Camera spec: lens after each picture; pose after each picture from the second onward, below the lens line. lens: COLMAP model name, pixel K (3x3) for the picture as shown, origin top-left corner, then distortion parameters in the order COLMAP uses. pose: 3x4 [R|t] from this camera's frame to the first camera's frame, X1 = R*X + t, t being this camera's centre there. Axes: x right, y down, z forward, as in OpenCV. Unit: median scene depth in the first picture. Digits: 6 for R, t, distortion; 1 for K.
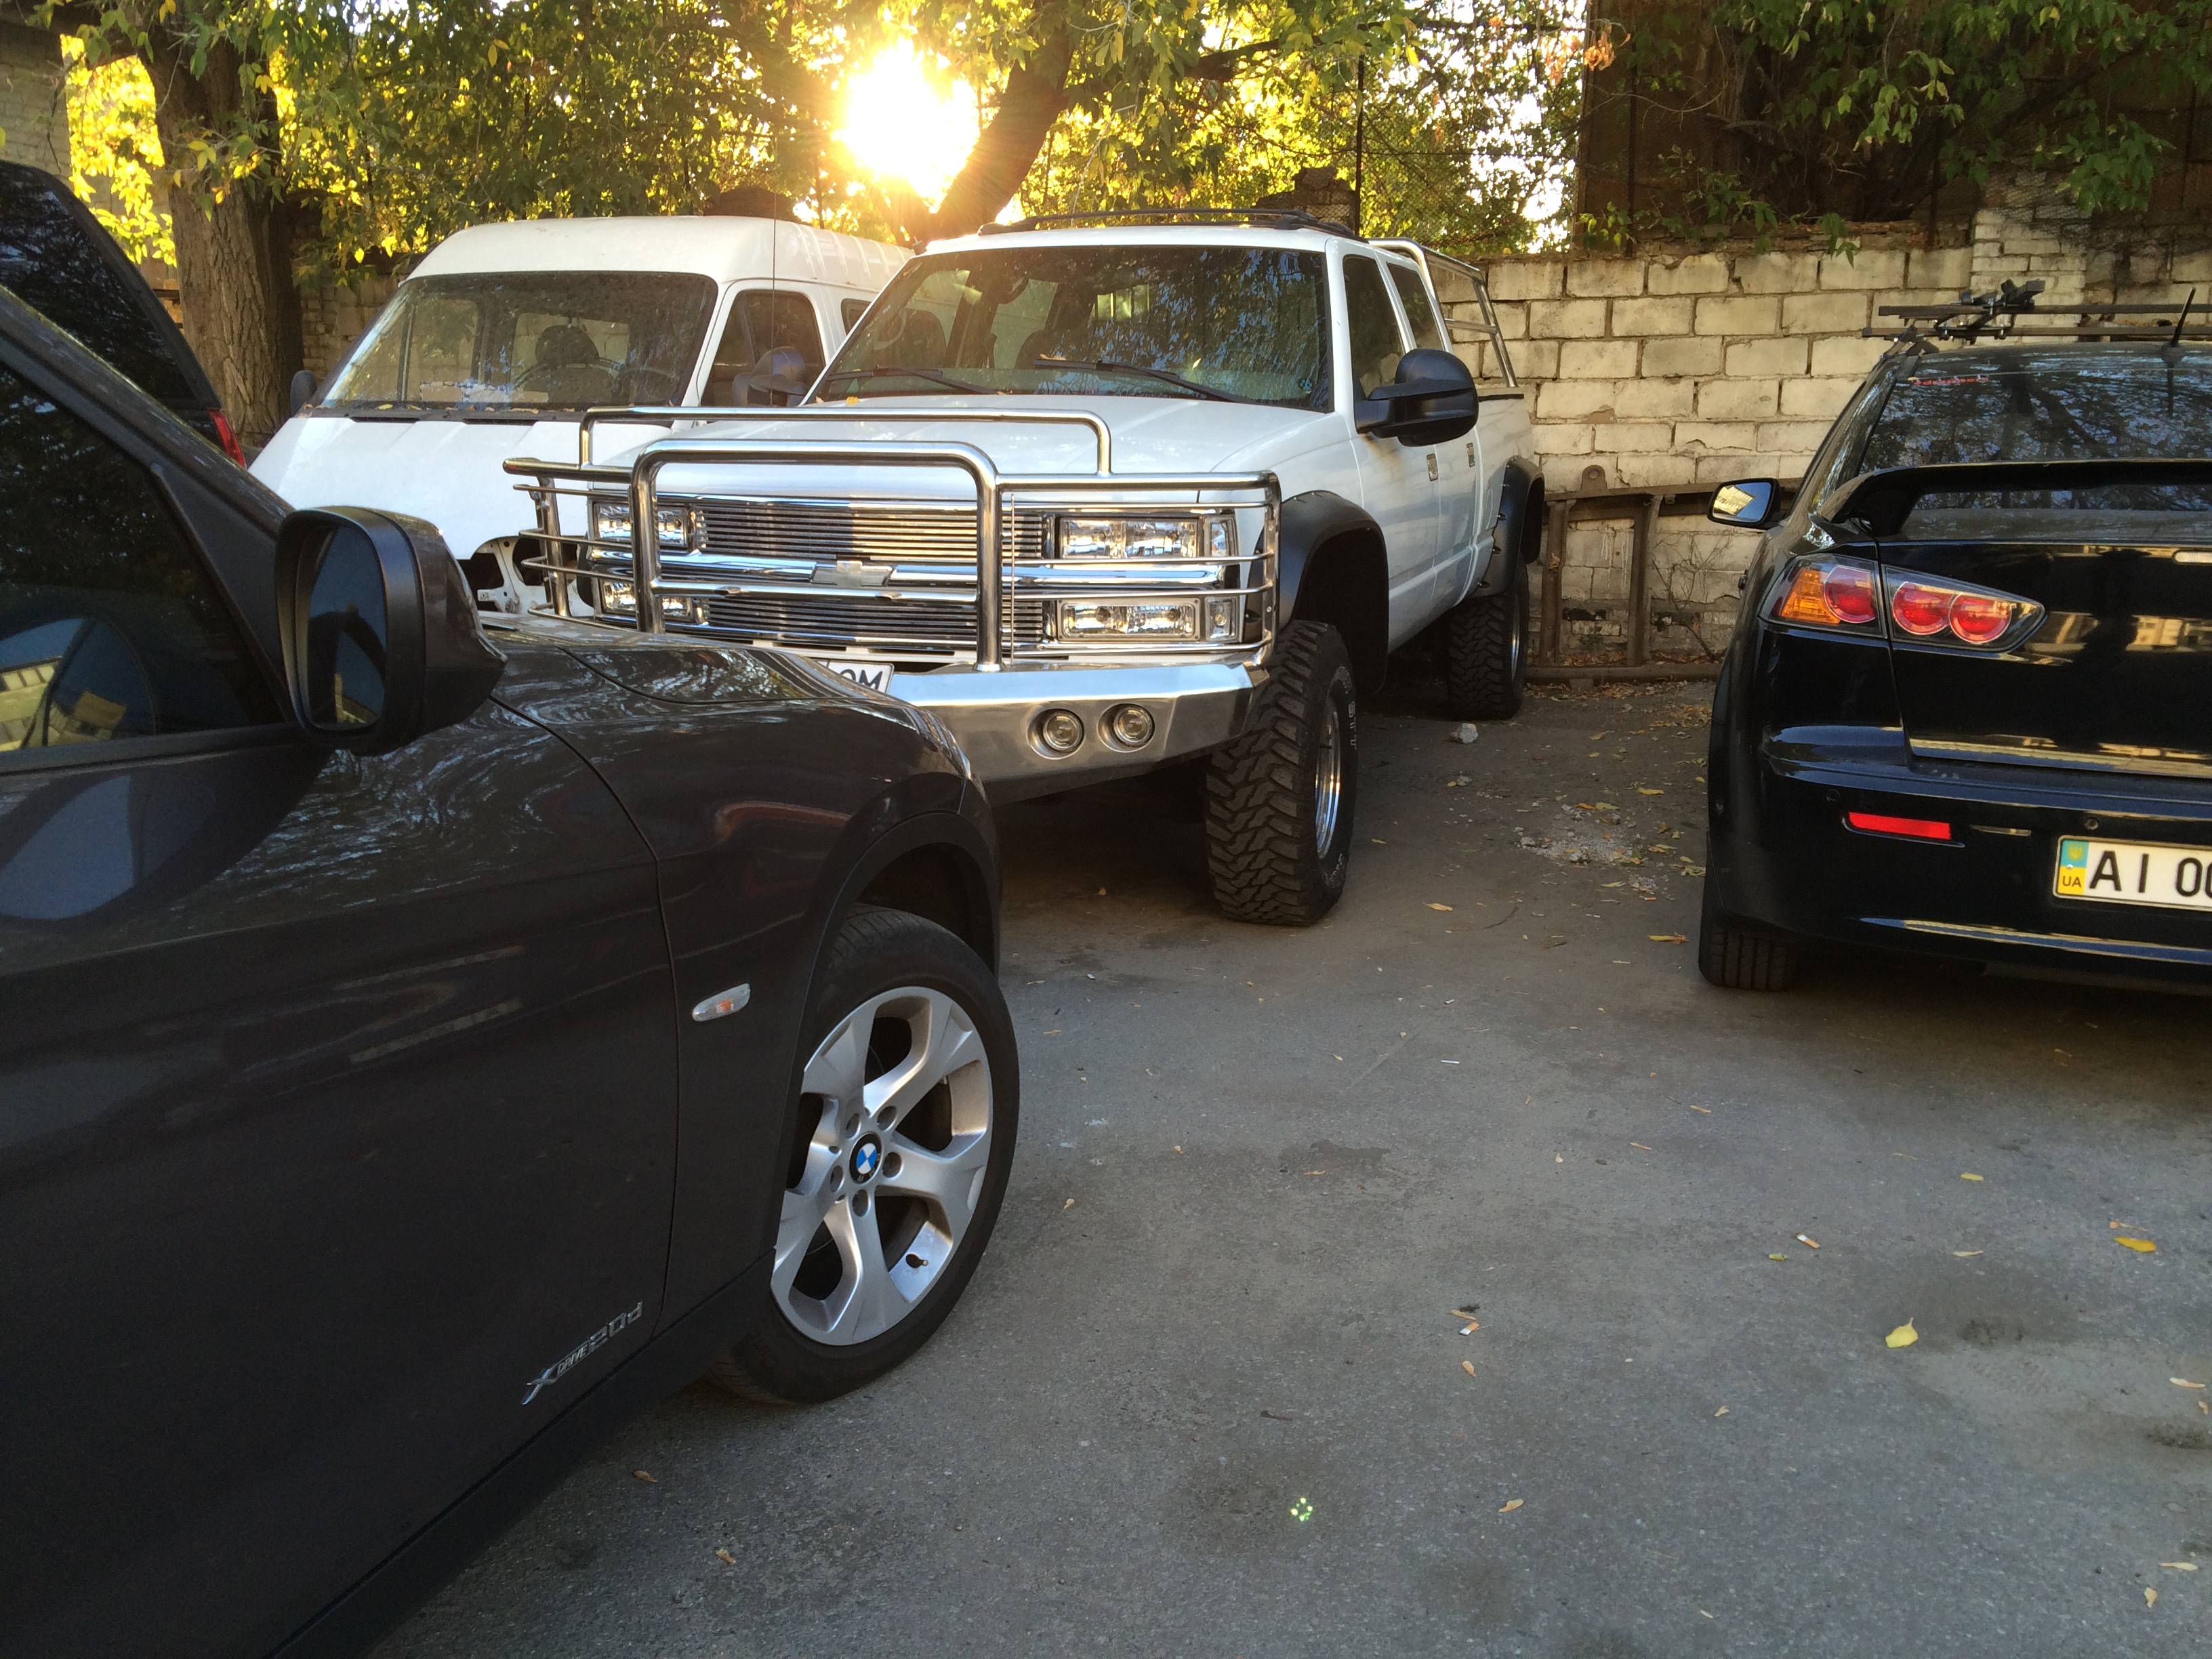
lens RADIAL K [[1864.9, 0, 1107.3], [0, 1864.9, 832.1], [0, 0, 1]] dist [0.035856, -0.013214]
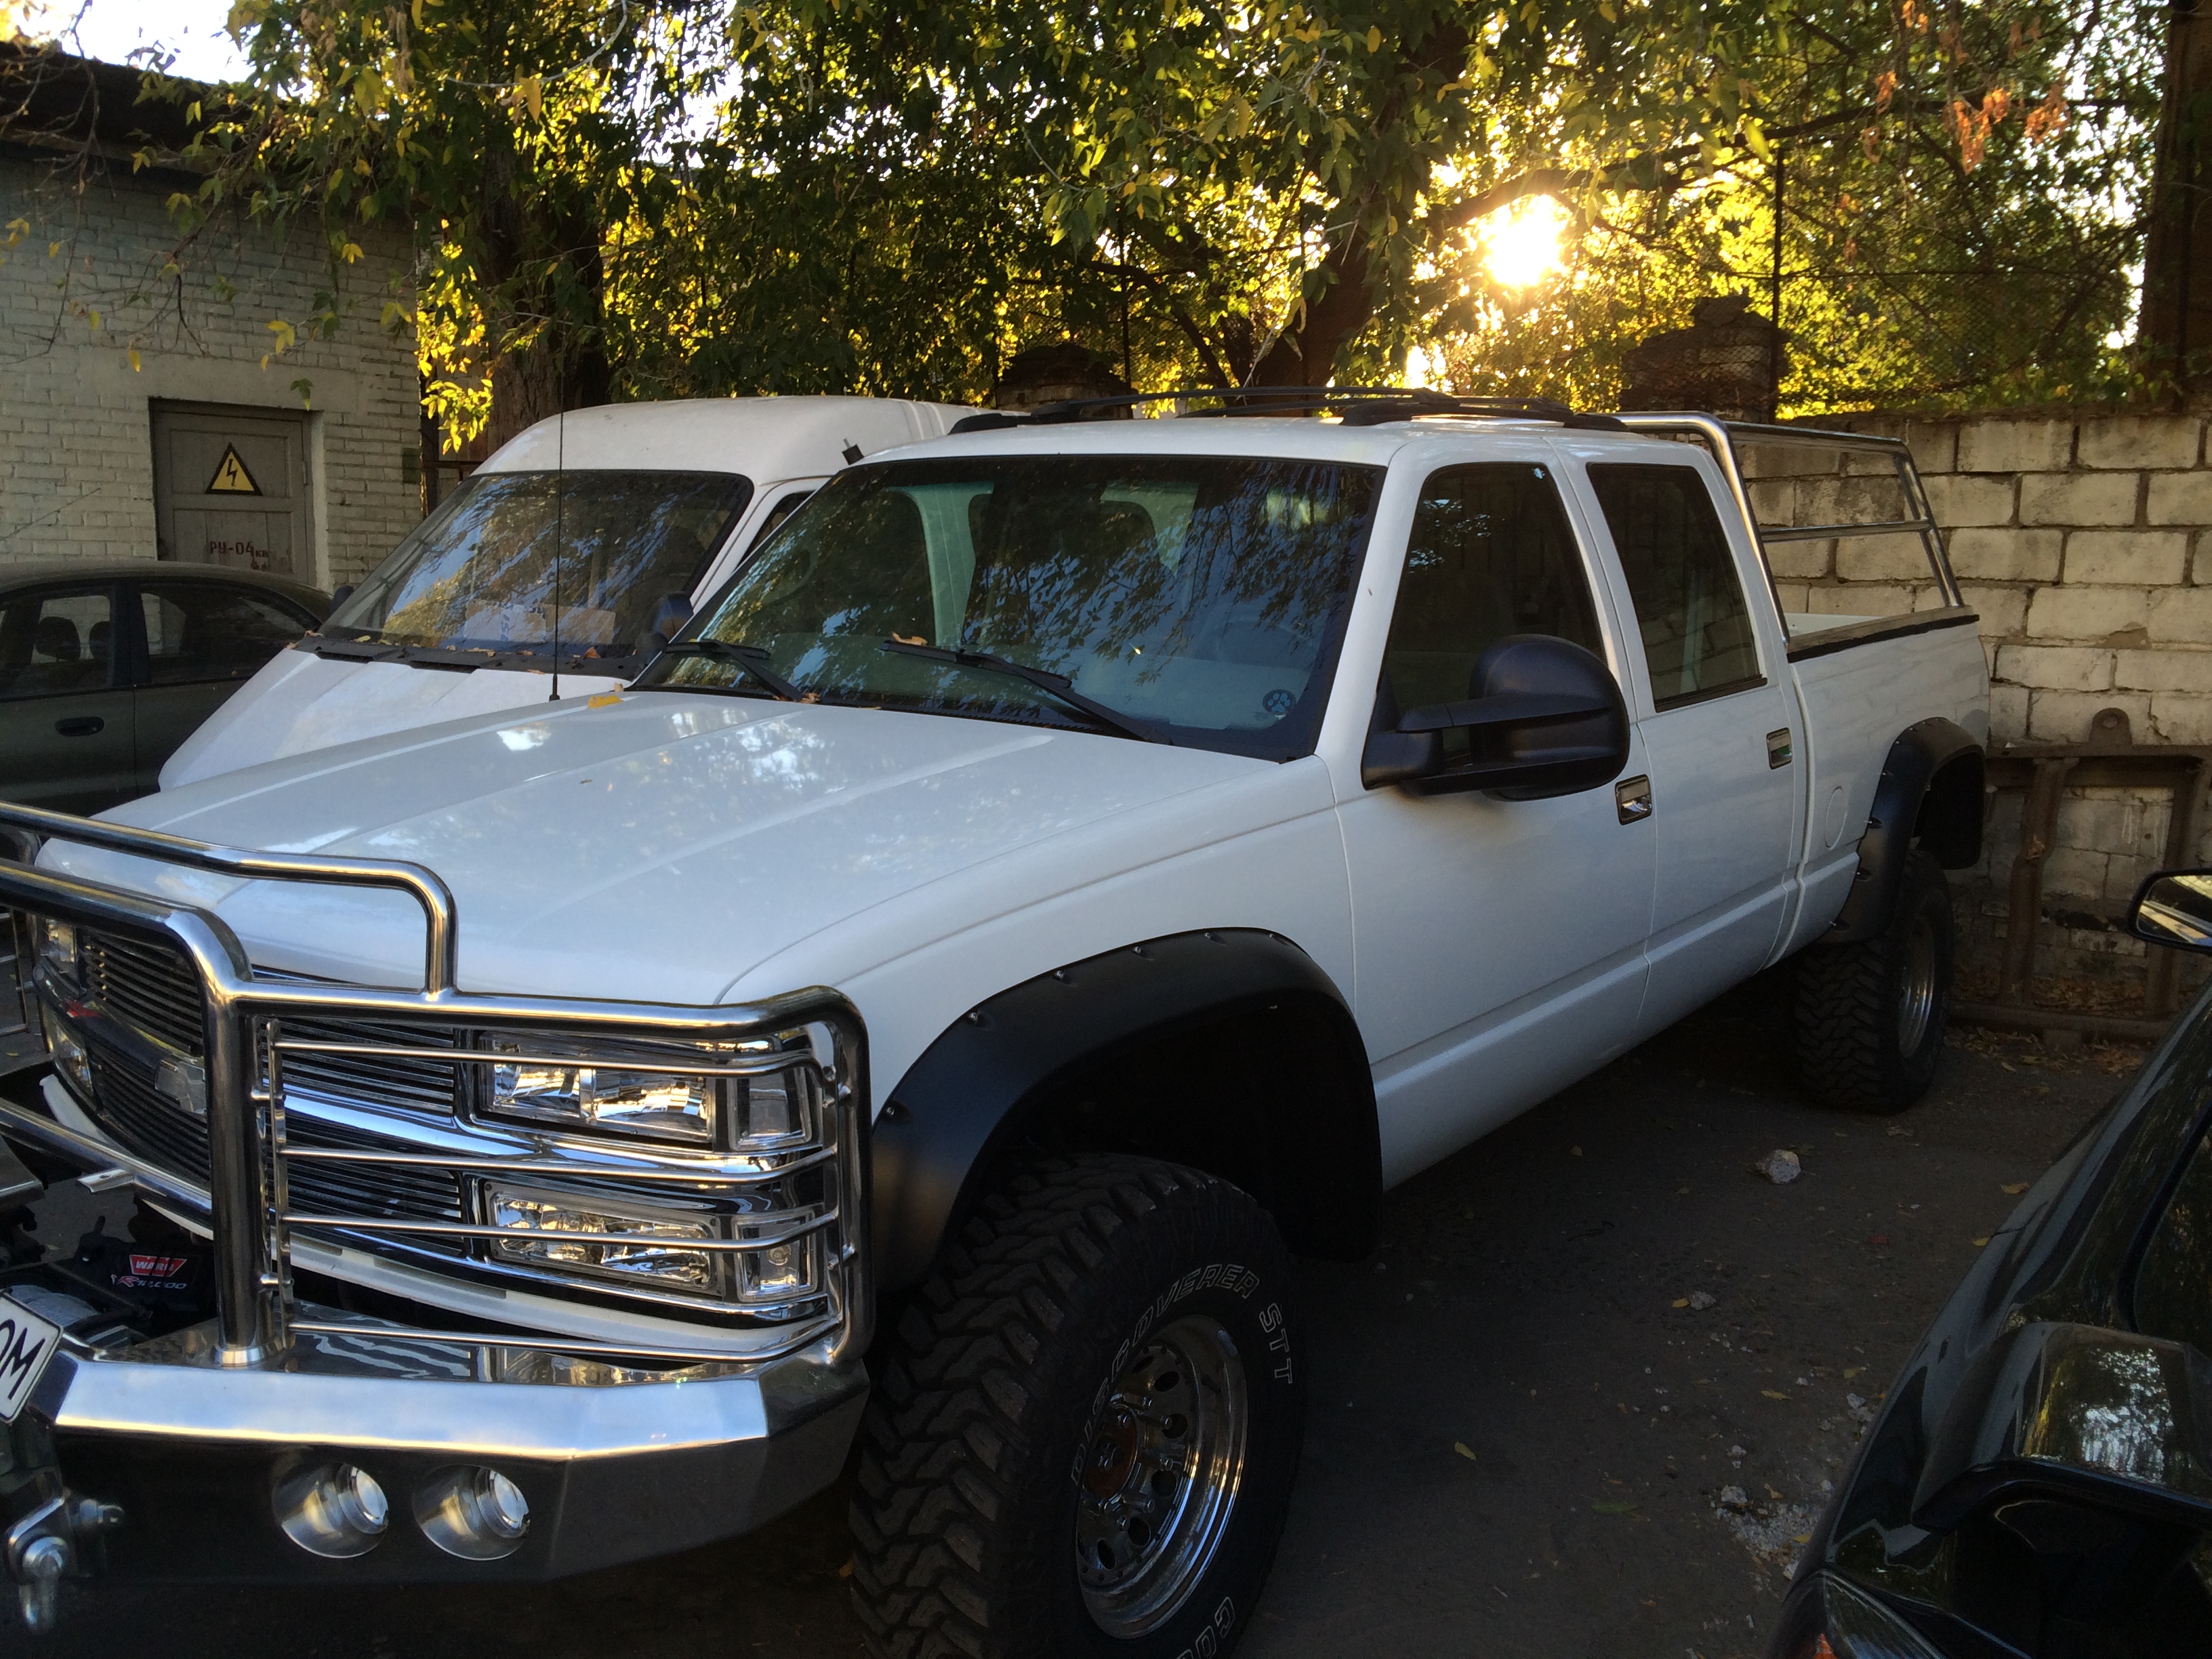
lens RADIAL K [[1864.9, 0, 1104.5], [0, 1864.9, 826.6], [0, 0, 1]] dist [0.035856, -0.013214]
pose [[0.950219, 0.053516, -0.306953, 0.123938], [-0.073501, 0.995837, -0.053915, -0.088985], [0.302790, 0.073793, 0.950196, 0.235689]]
